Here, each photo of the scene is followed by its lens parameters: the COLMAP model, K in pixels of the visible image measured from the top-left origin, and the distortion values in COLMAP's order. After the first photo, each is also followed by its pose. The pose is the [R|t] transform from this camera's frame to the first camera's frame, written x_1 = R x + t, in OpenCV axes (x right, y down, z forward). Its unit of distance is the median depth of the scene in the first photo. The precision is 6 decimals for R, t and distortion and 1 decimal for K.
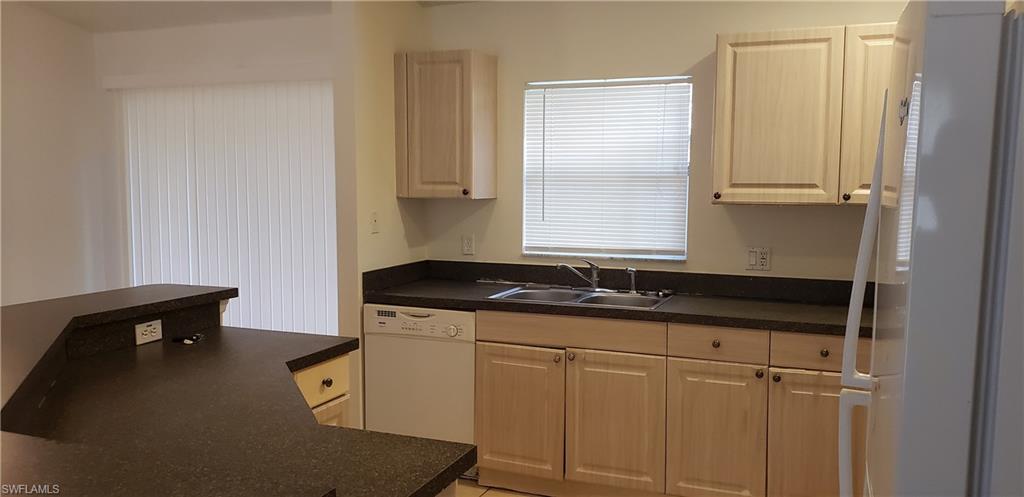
lens RADIAL K [[765.4, 0, 511.6], [0, 765.4, 264.1], [0, 0, 1]] dist [0.072801, -0.215811]
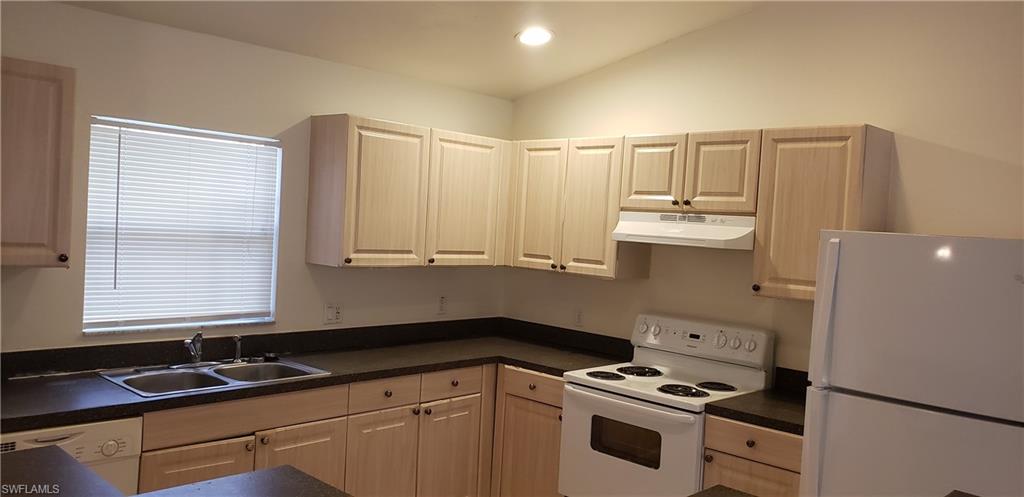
lens RADIAL K [[765.4, 0, 511.6], [0, 765.4, 264.1], [0, 0, 1]] dist [0.072801, -0.215811]
pose [[0.361387, -0.032078, 0.931864, -0.627849], [0.051064, 0.998589, 0.014572, -0.082544], [-0.931017, 0.042318, 0.362515, 0.363403]]
